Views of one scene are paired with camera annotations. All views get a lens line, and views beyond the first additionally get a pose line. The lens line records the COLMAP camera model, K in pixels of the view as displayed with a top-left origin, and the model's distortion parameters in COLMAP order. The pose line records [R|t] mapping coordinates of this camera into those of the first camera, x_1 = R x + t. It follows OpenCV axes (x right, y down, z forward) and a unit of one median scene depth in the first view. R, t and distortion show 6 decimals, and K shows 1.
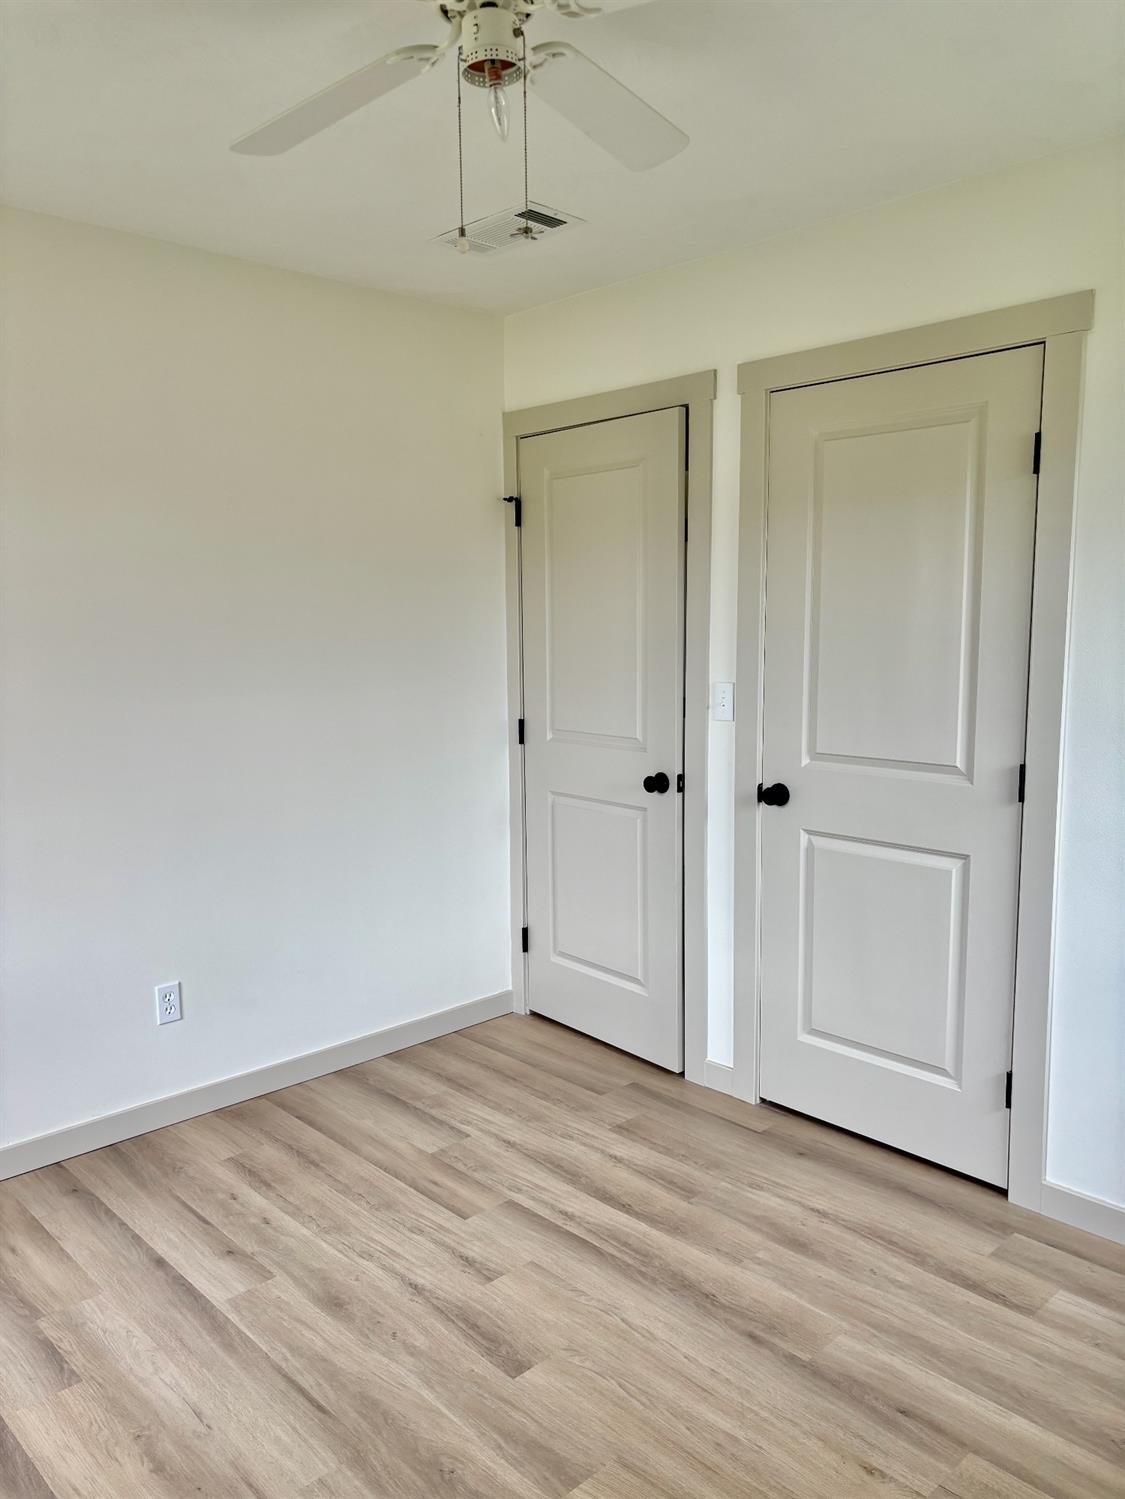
lens RADIAL K [[1119.2, 0, 562.5], [0, 1119.2, 749.5], [0, 0, 1]] dist [0.023810, -0.050741]
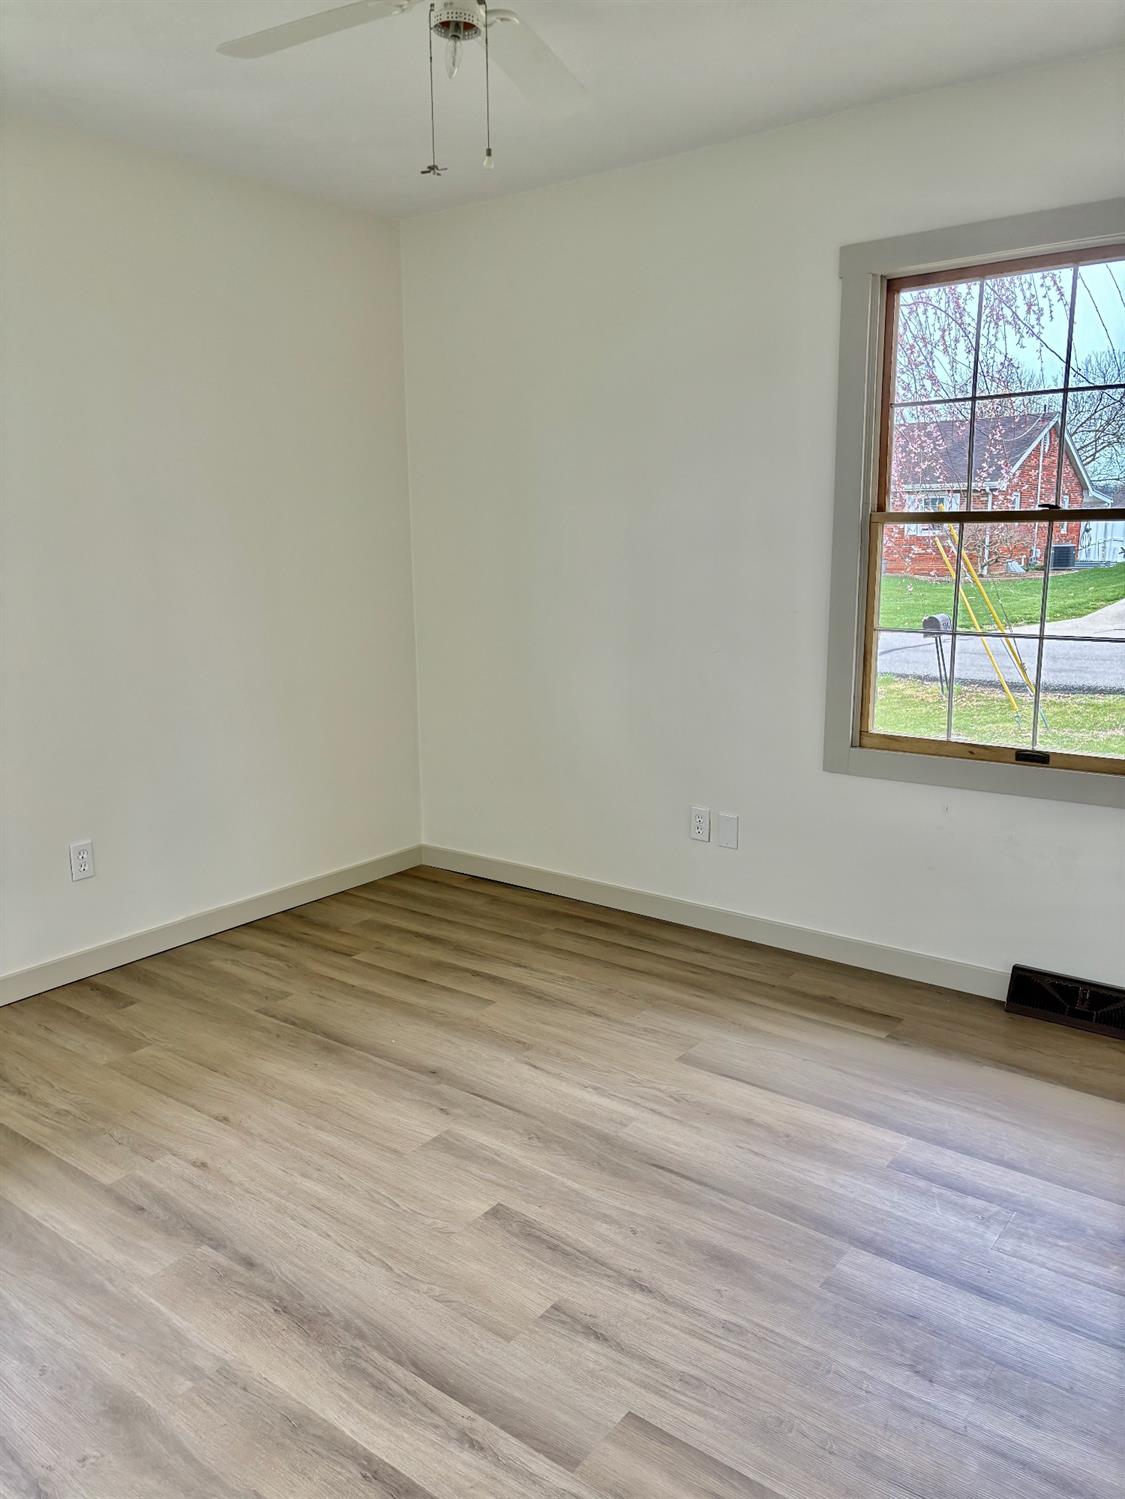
lens RADIAL K [[1119.2, 0, 562.5], [0, 1119.2, 749.5], [0, 0, 1]] dist [0.023810, -0.050741]
pose [[-0.987329, 0.046613, -0.151686, 0.032644], [-0.001609, 0.952894, 0.303299, -0.145852], [0.158678, 0.299700, -0.940745, 1.622591]]
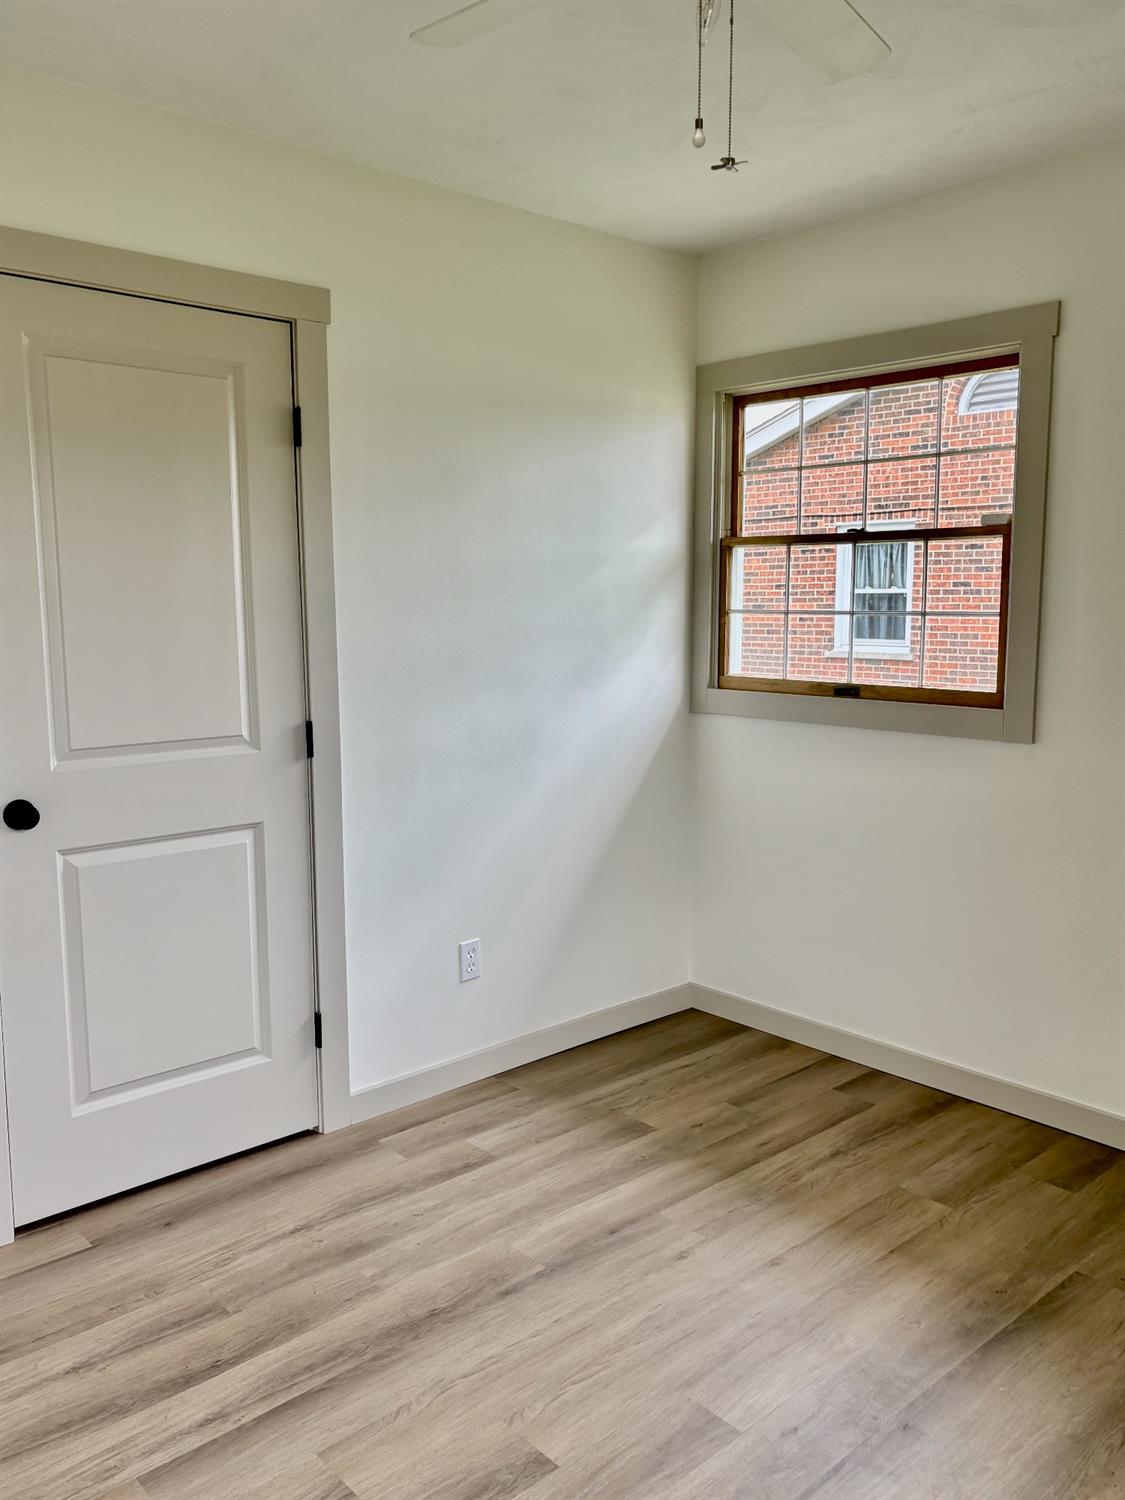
lens RADIAL K [[1178.6, 0, 562.5], [0, 1178.6, 750.0], [0, 0, 1]] dist [0.053007, -0.069322]
pose [[0.026110, -0.117770, 0.992698, -0.751828], [0.120859, 0.986124, 0.113812, -0.063291], [-0.992326, 0.117005, 0.039982, 0.775525]]
